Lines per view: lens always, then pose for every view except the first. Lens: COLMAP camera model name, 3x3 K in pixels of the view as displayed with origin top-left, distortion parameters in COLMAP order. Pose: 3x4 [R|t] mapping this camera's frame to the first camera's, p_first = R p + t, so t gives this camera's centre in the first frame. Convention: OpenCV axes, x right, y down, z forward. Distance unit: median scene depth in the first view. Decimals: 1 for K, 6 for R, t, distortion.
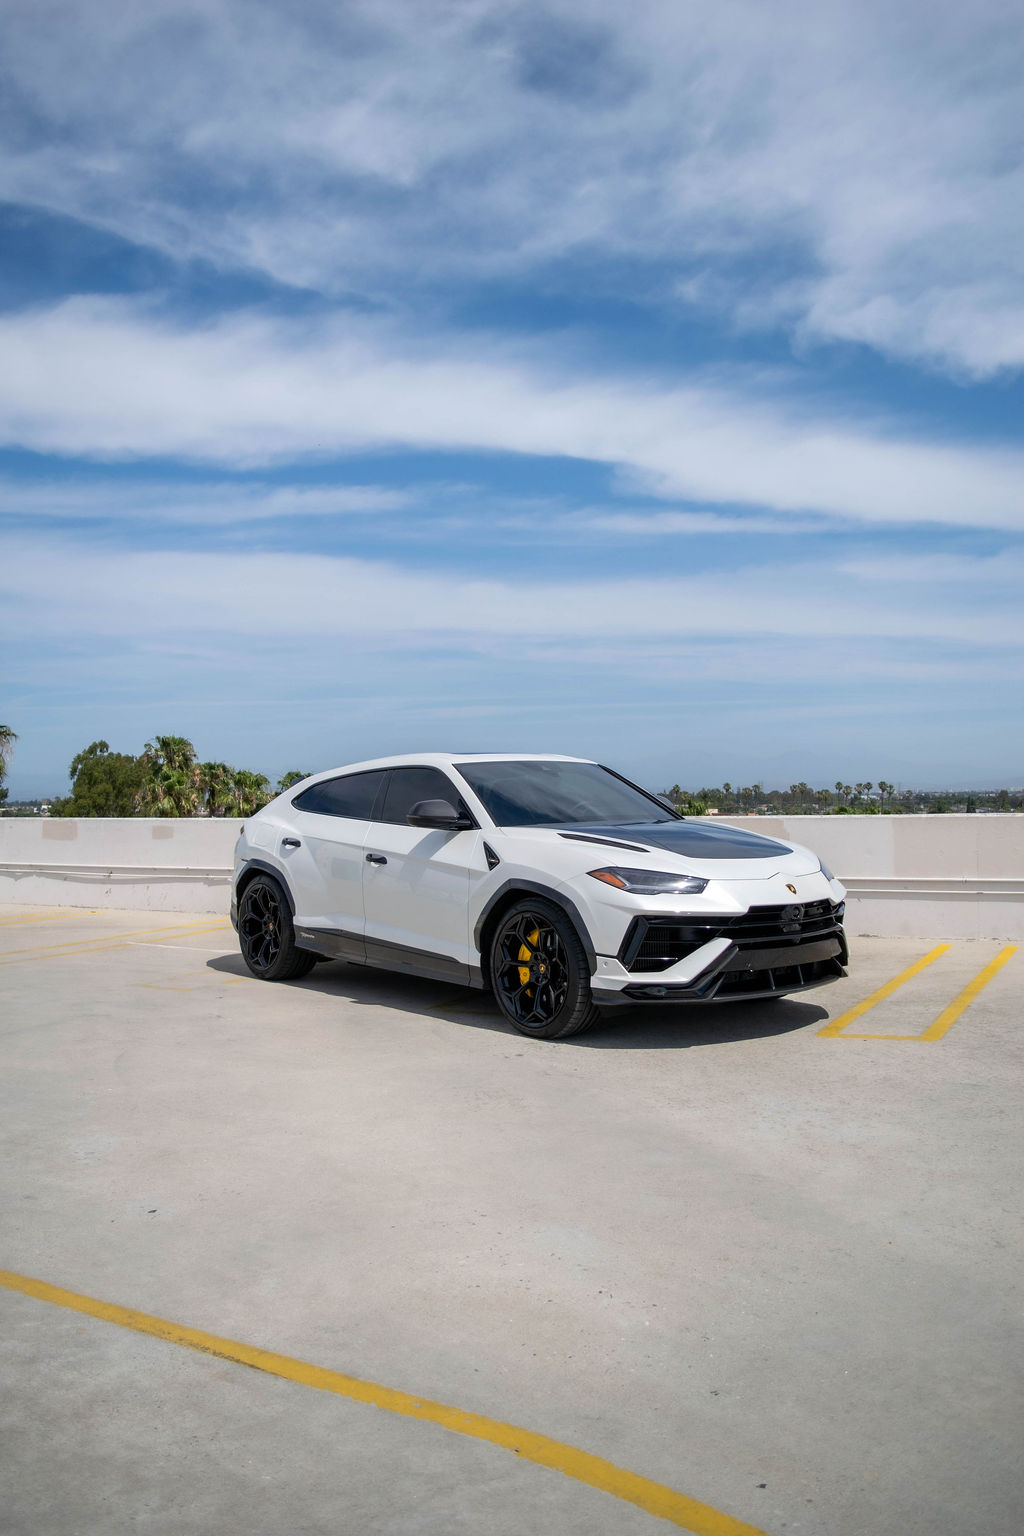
lens RADIAL K [[1355.6, 0, 509.3], [0, 1355.6, 751.9], [0, 0, 1]] dist [-0.086064, 0.002599]
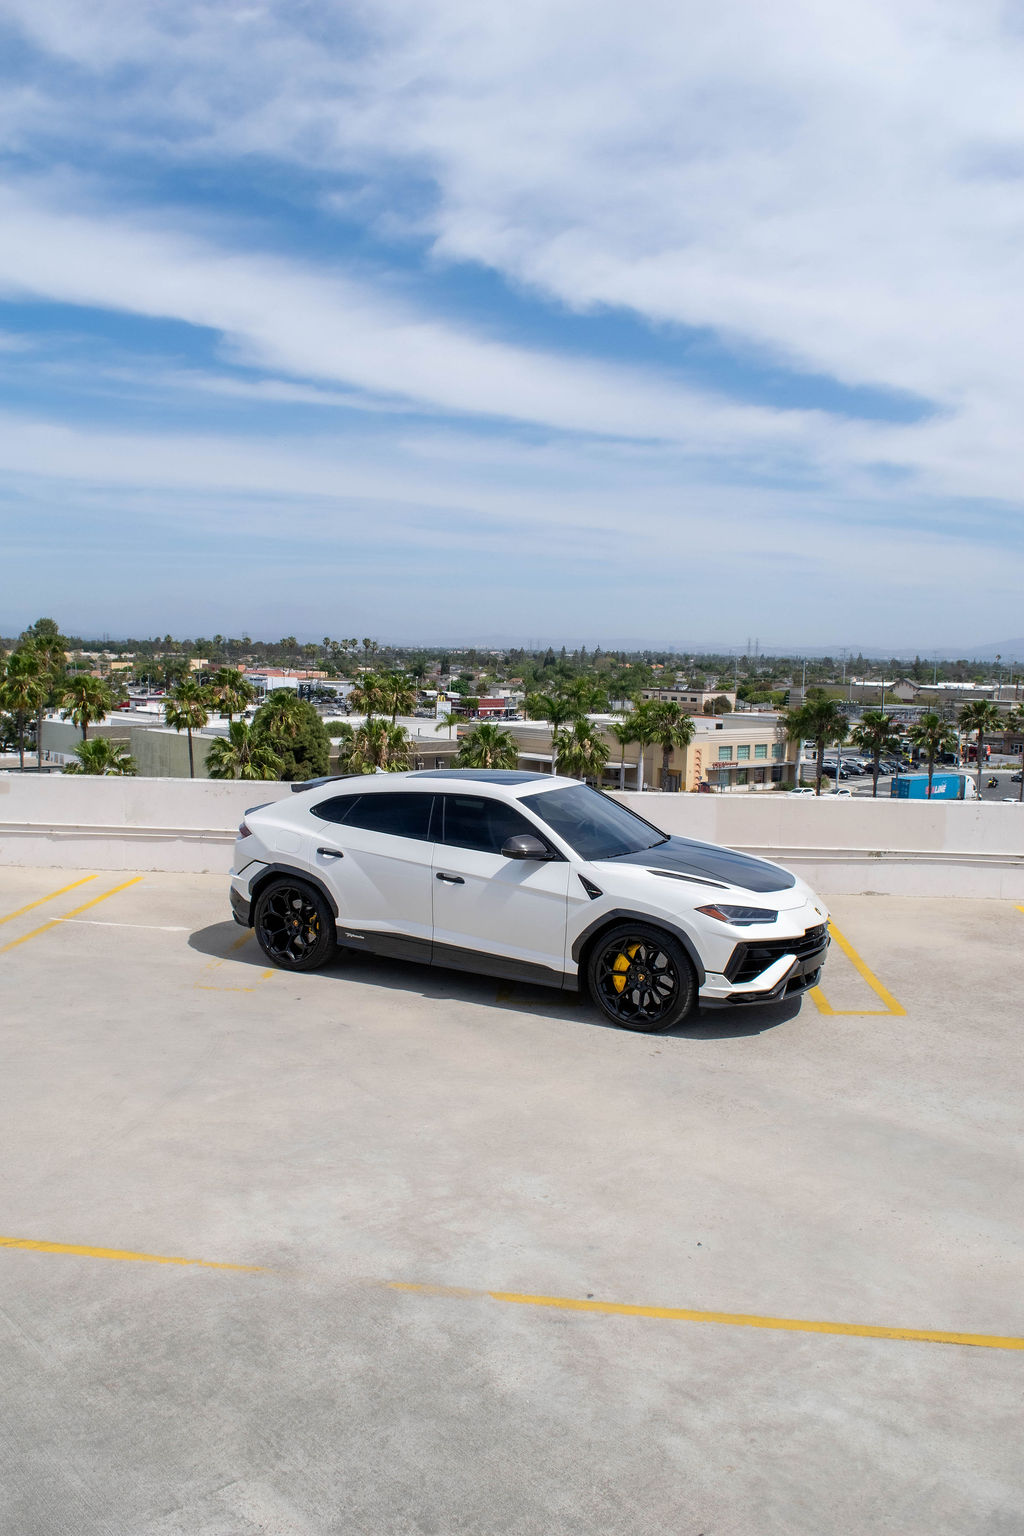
lens RADIAL K [[1355.6, 0, 474.3], [0, 1355.6, 757.5], [0, 0, 1]] dist [-0.086064, 0.002599]
pose [[0.917373, -0.004369, 0.398005, -0.601911], [-0.049284, 0.990998, 0.124476, -0.189492], [-0.394965, -0.133806, 0.908899, -0.070312]]
